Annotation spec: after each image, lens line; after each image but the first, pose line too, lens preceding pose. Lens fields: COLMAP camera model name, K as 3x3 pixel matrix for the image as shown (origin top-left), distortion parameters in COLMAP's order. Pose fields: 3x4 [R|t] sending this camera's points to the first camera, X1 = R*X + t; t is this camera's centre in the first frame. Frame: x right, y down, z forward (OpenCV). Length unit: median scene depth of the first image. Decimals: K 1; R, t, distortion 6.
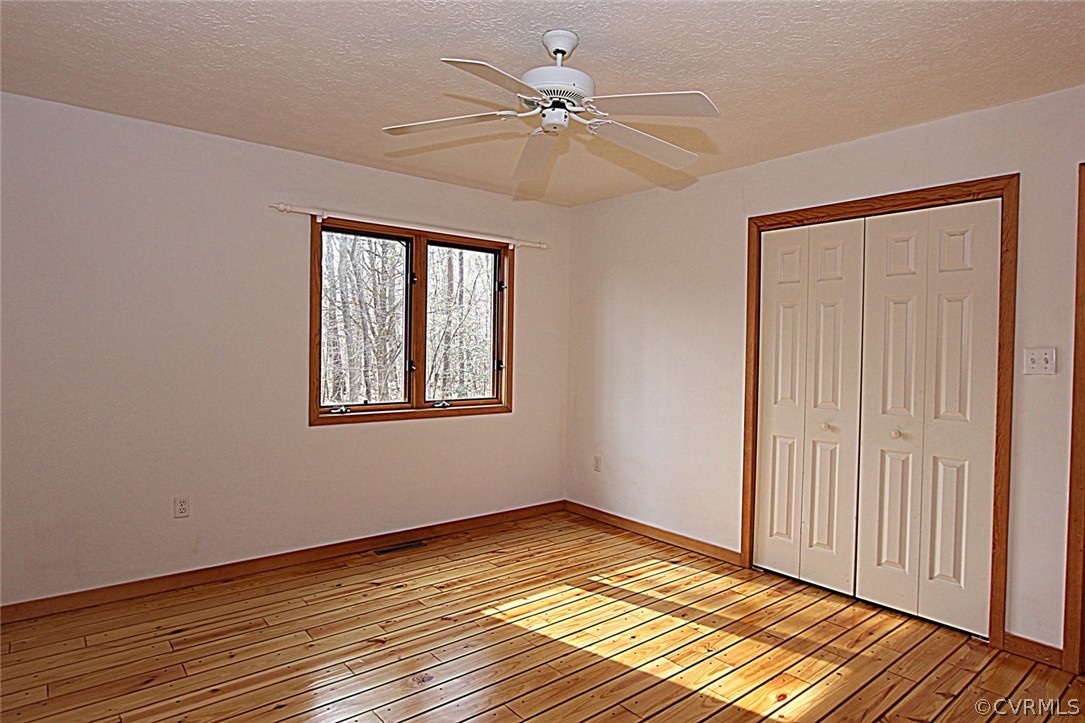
lens RADIAL K [[615.1, 0, 542.5], [0, 615.1, 361.5], [0, 0, 1]] dist [-0.006419, -0.000871]
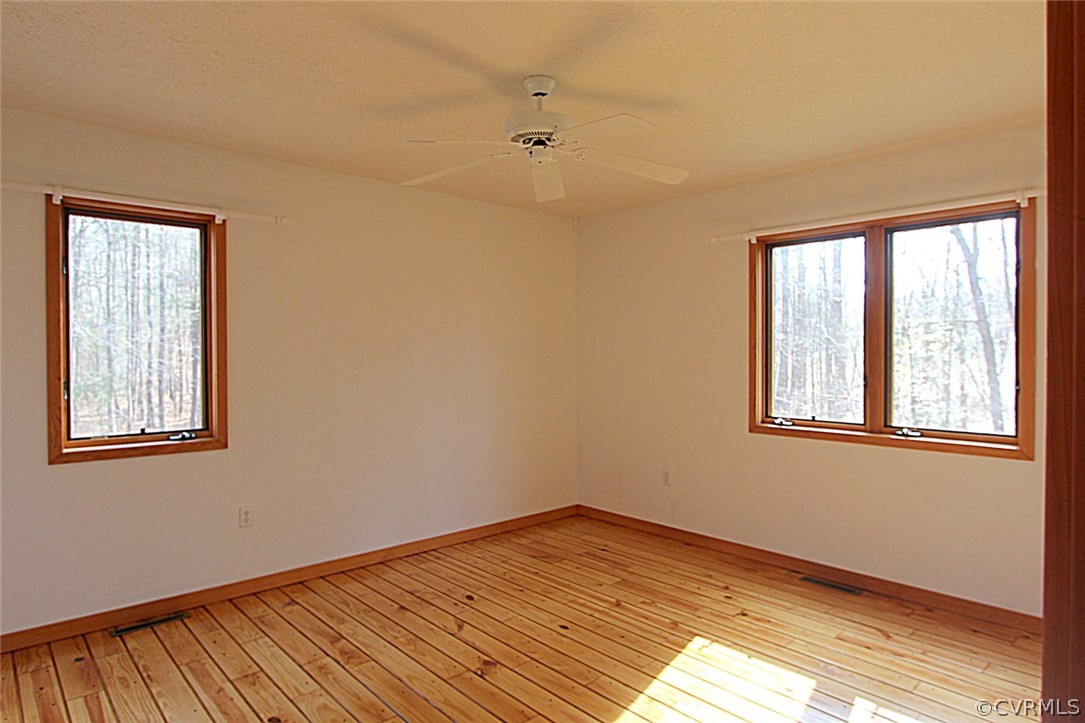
lens RADIAL K [[615.1, 0, 542.5], [0, 615.1, 361.5], [0, 0, 1]] dist [-0.006419, -0.000871]
pose [[0.068237, -0.005356, -0.997655, 0.621388], [-0.023752, 0.999693, -0.006991, -0.003273], [0.997386, 0.024173, 0.068089, 0.513988]]
